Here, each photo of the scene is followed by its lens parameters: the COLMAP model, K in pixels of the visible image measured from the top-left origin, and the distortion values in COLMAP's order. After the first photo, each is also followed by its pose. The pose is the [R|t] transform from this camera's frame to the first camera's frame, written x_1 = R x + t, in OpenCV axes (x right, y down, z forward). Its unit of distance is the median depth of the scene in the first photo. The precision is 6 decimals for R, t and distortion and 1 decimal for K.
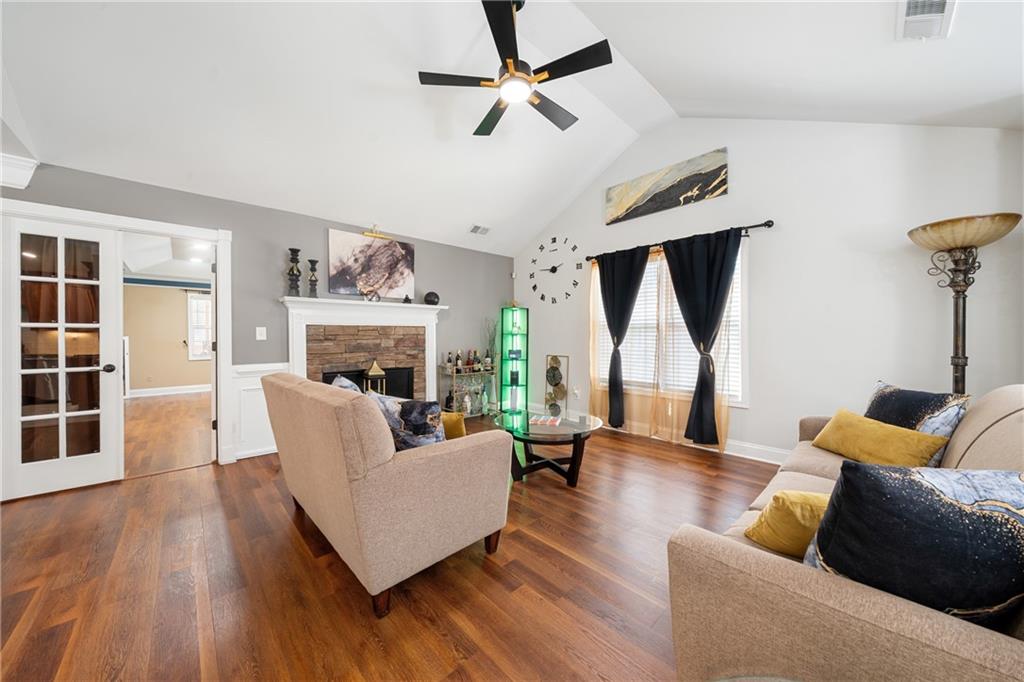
lens RADIAL K [[353.3, 0, 503.0], [0, 353.3, 338.1], [0, 0, 1]] dist [-0.005391, -0.000315]
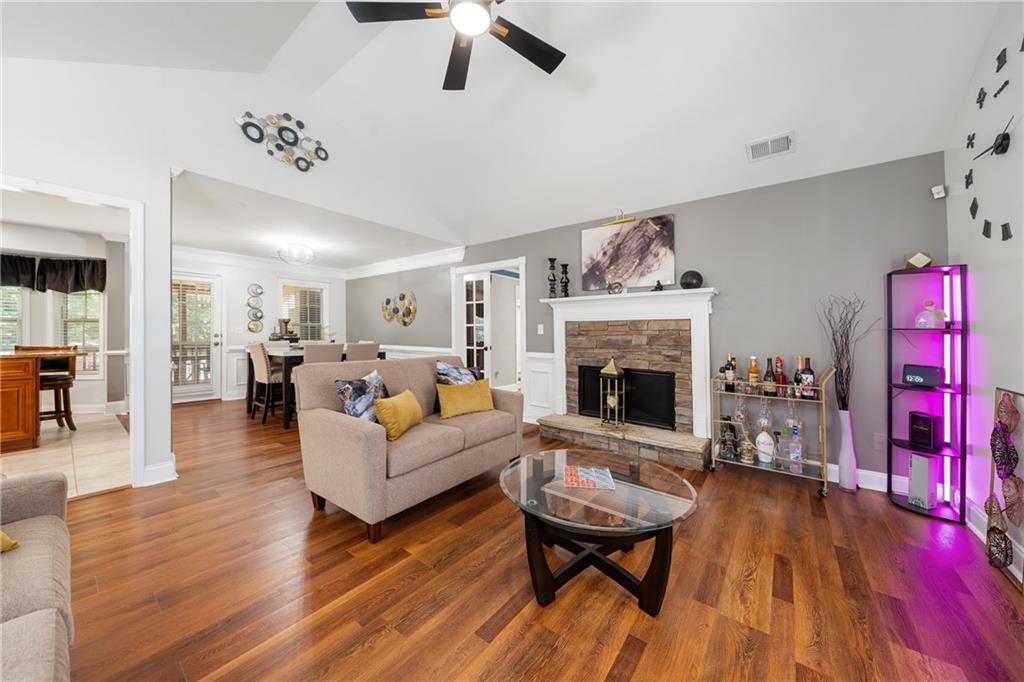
lens RADIAL K [[353.3, 0, 509.2], [0, 353.3, 330.7], [0, 0, 1]] dist [-0.005391, -0.000315]
pose [[0.169196, 0.000336, -0.985582, 0.475560], [-0.012889, 0.999915, -0.001872, -0.002724], [0.985498, 0.013020, 0.169186, 0.553674]]
